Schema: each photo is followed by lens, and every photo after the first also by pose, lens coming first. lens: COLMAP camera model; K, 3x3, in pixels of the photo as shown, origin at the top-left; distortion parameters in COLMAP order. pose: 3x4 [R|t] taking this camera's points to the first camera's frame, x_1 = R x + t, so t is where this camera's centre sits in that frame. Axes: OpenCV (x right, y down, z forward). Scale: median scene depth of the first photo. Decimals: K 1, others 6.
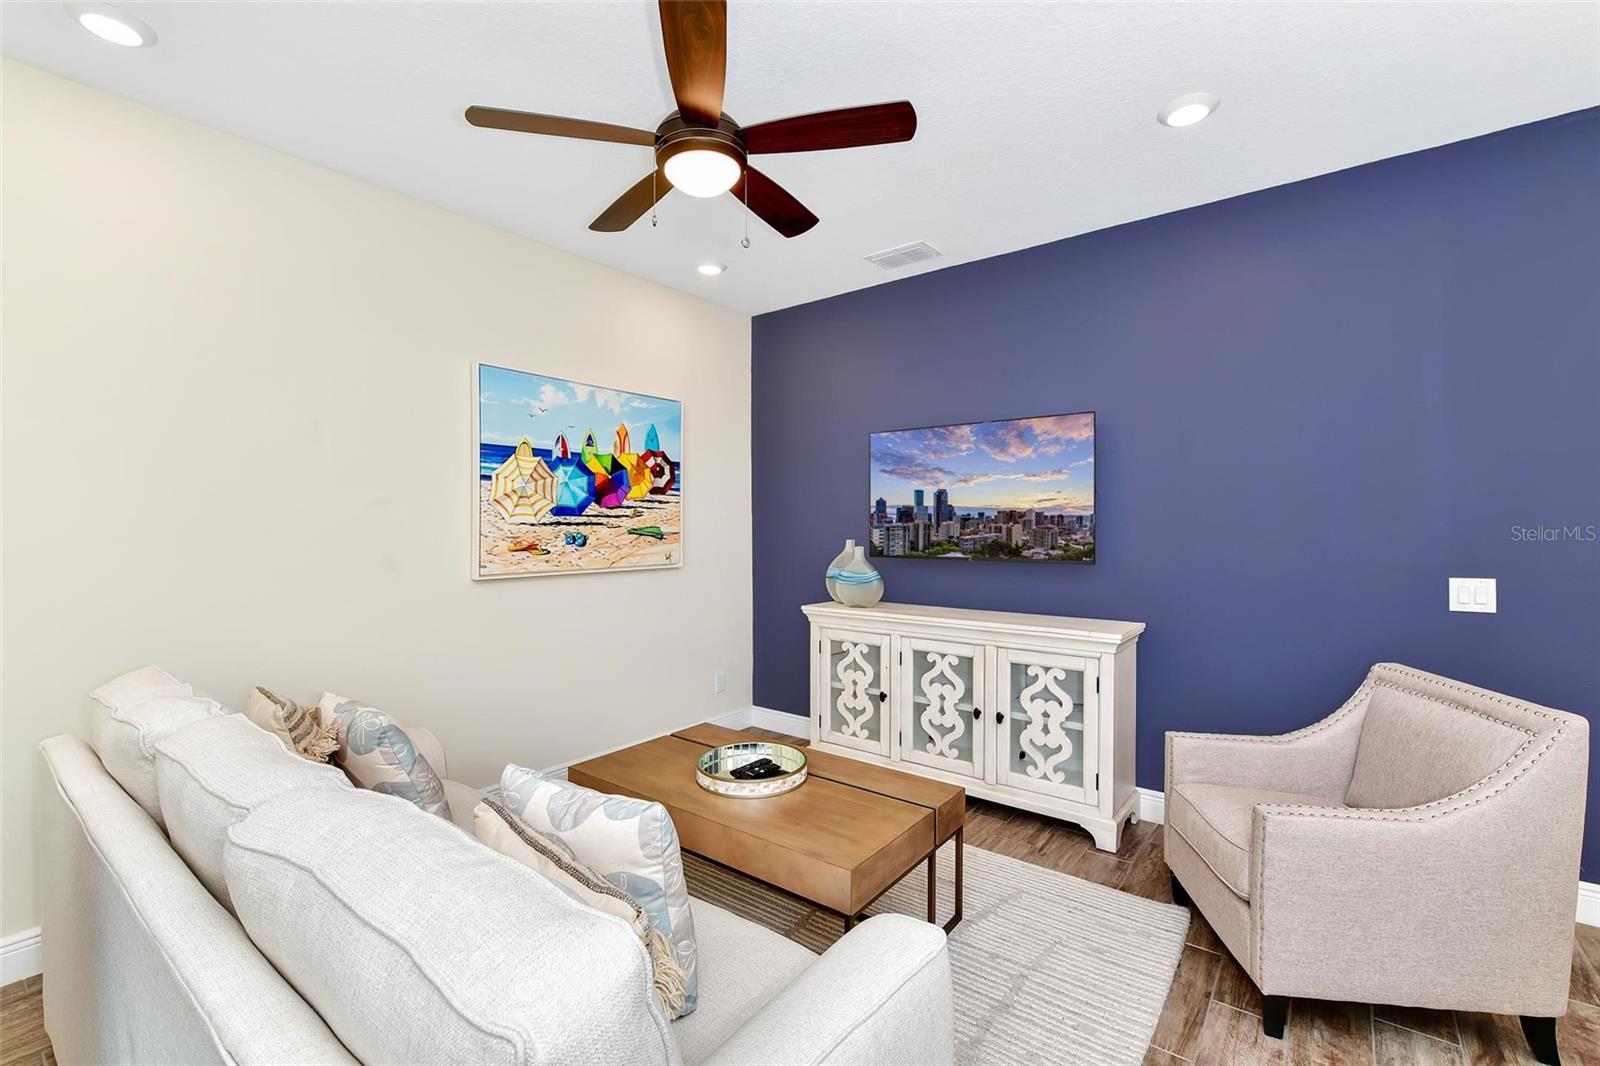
lens RADIAL K [[694.1, 0, 805.6], [0, 694.1, 524.0], [0, 0, 1]] dist [0.001658, -0.002878]
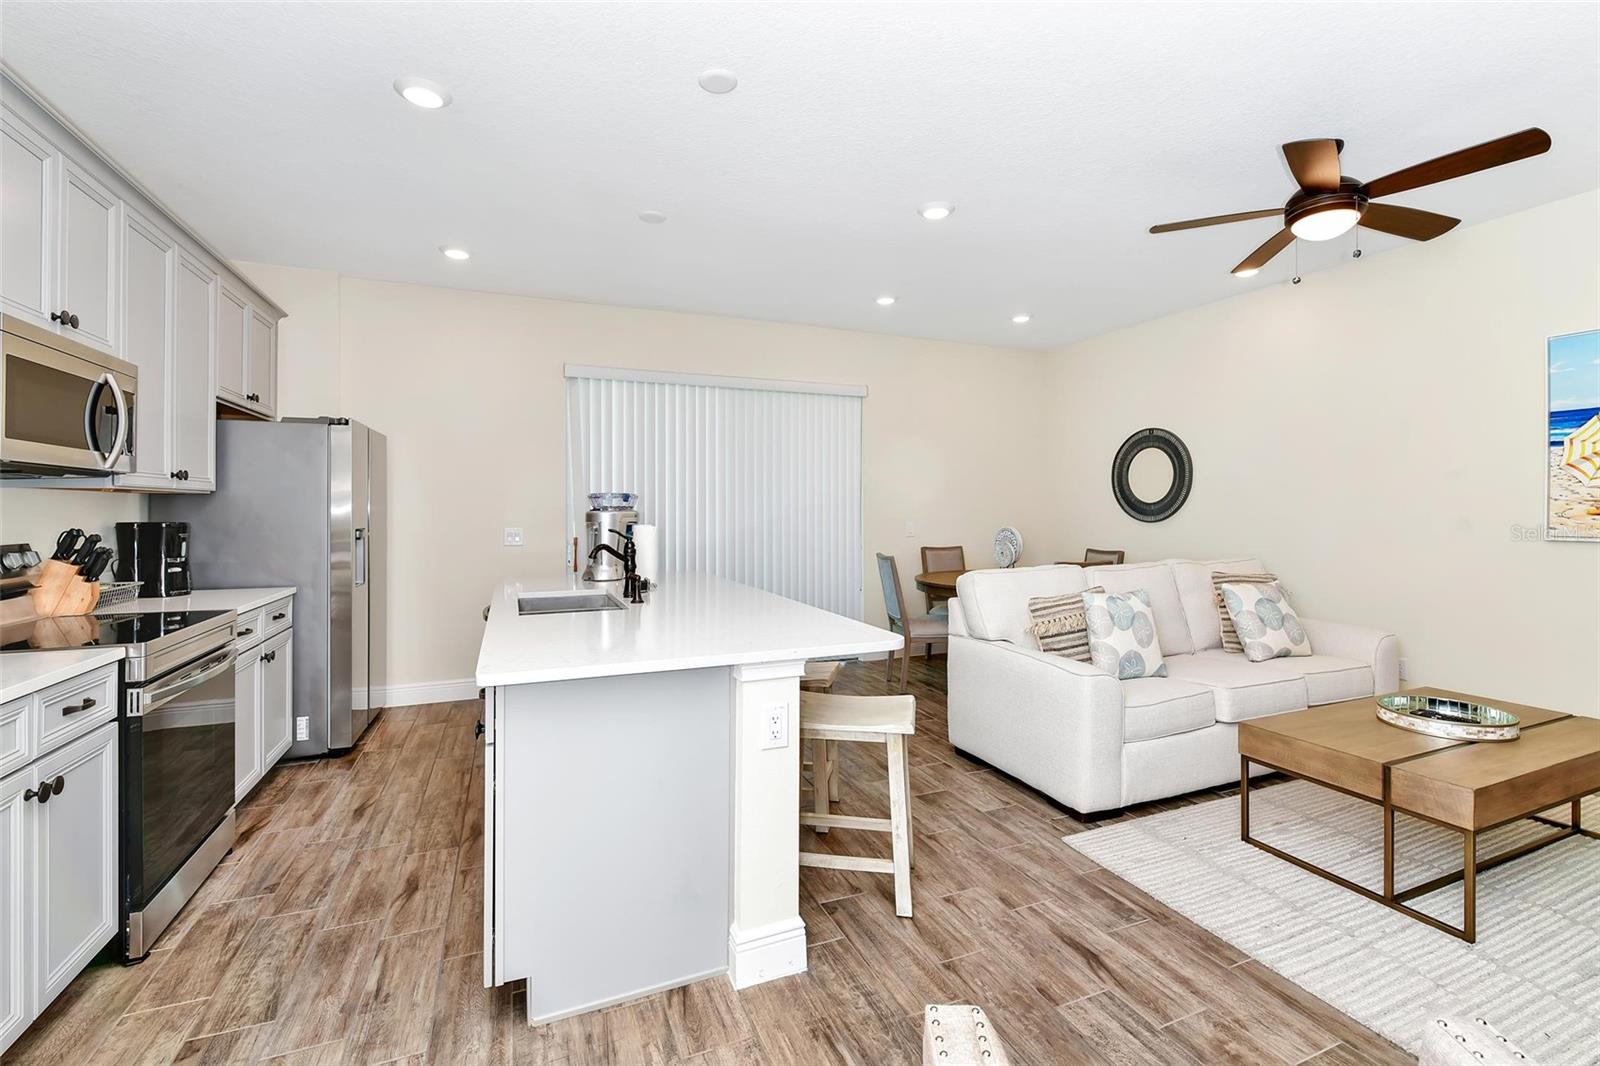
lens RADIAL K [[694.1, 0, 802.7], [0, 694.1, 508.9], [0, 0, 1]] dist [0.001658, -0.002878]
pose [[-0.499102, 0.001044, -0.866543, 0.941182], [-0.001745, 0.999996, 0.002210, 0.029296], [0.866541, 0.002615, -0.499098, 0.496966]]
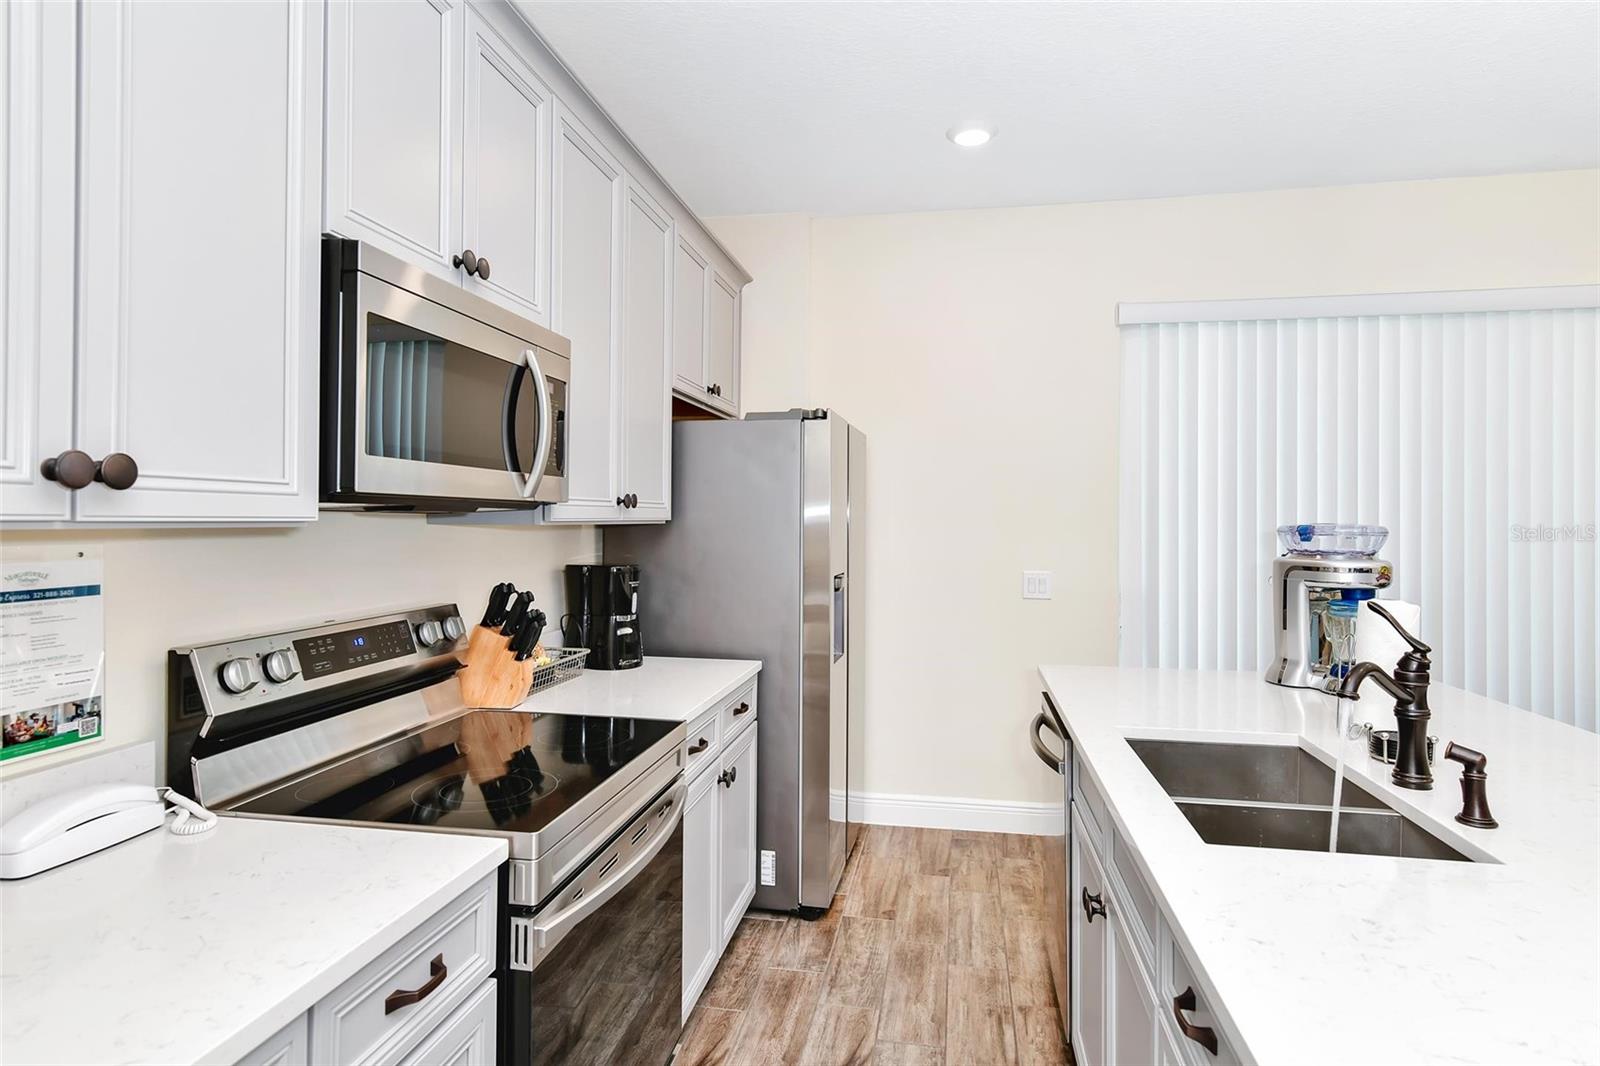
lens RADIAL K [[860.8, 0, 805.0], [0, 860.8, 516.0], [0, 0, 1]] dist [0.002355, -0.000325]
pose [[-0.889517, -0.004313, -0.456882, 0.785277], [-0.005067, 0.999987, 0.000424, 0.002547], [0.456874, 0.002692, -0.889527, 0.131220]]
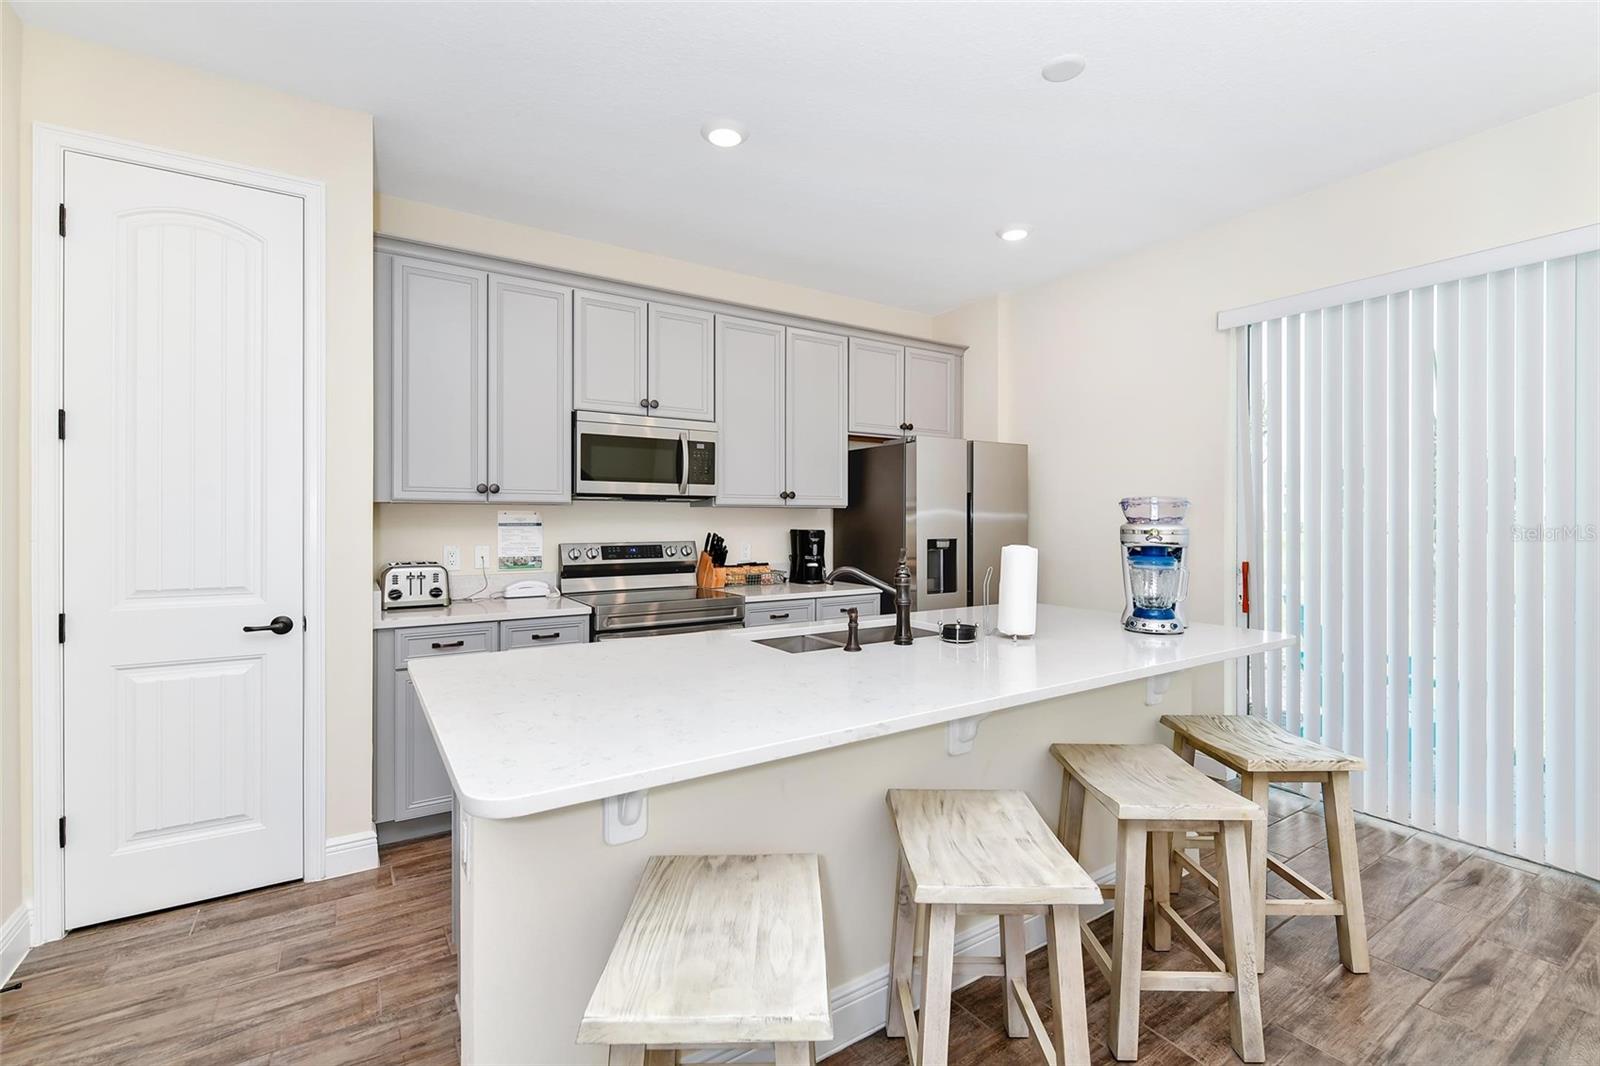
lens RADIAL K [[694.1, 0, 803.3], [0, 694.1, 522.3], [0, 0, 1]] dist [0.001658, -0.002878]
pose [[-0.942907, 0.000669, 0.333055, 0.170853], [0.003459, 0.999964, 0.007782, 0.027249], [-0.333038, 0.008490, -0.942875, 0.497945]]
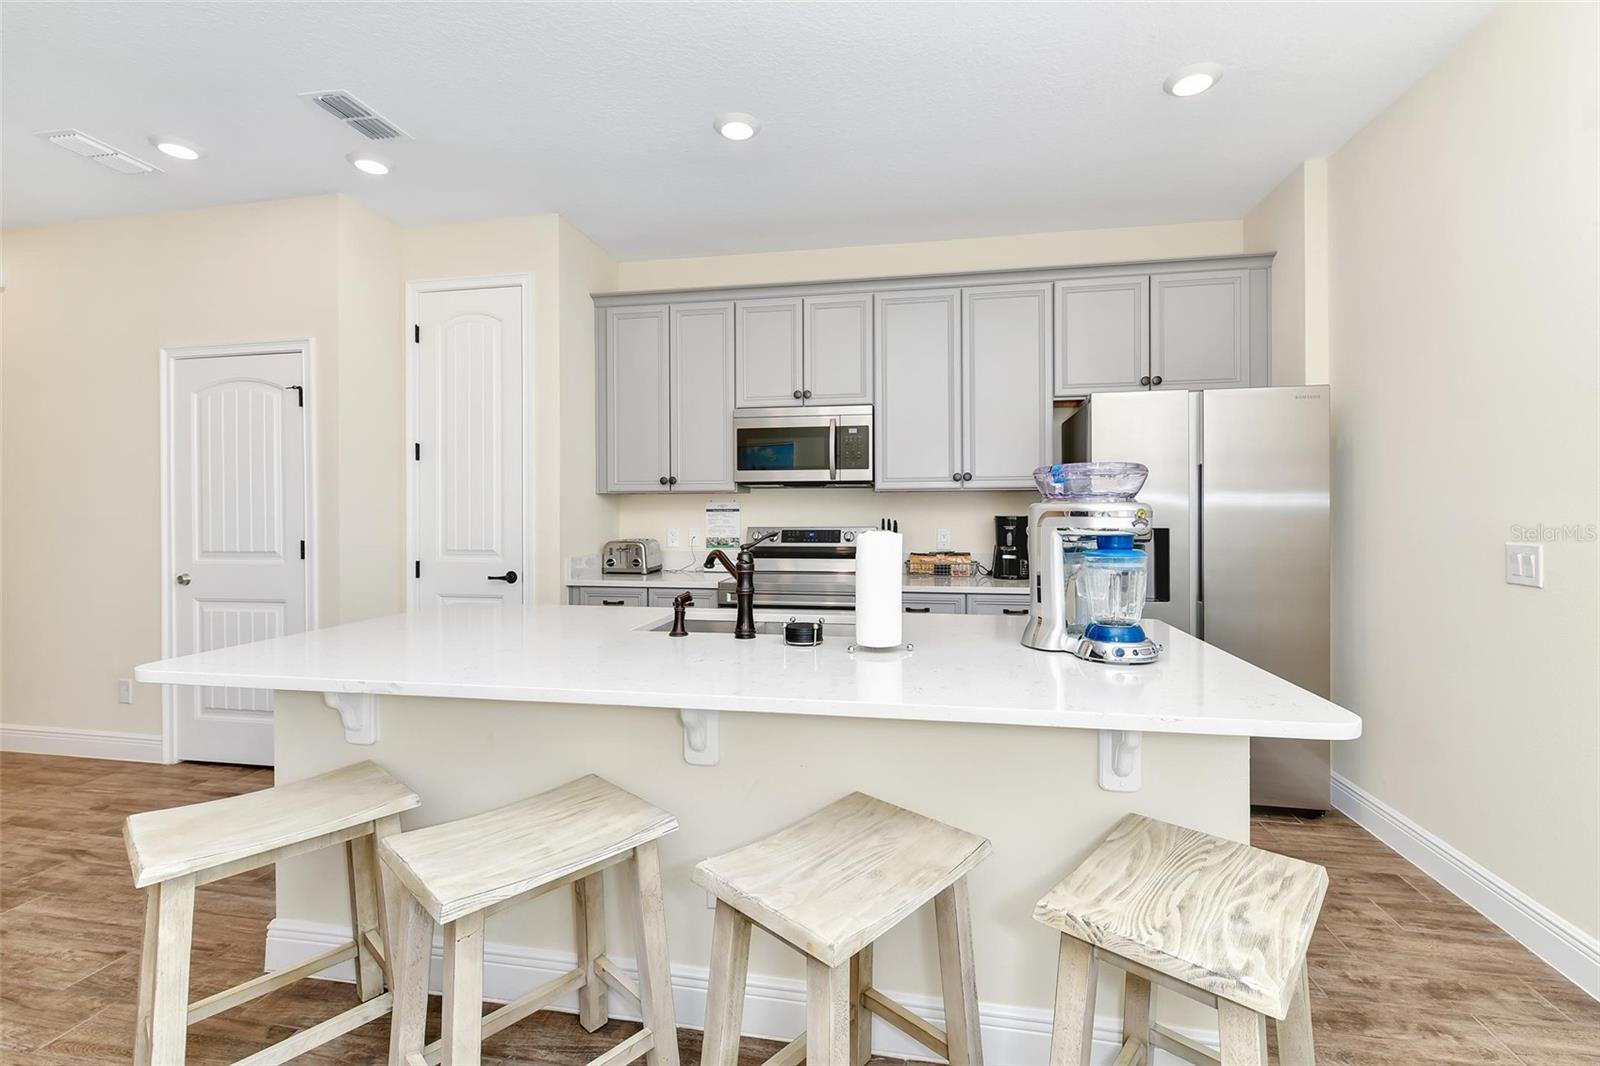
lens RADIAL K [[694.1, 0, 809.7], [0, 694.1, 513.7], [0, 0, 1]] dist [0.001658, -0.002878]
pose [[-0.458909, 0.000732, 0.888483, -0.233232], [0.008703, 0.999955, 0.003671, 0.039830], [-0.888441, 0.009417, -0.458895, 0.087488]]
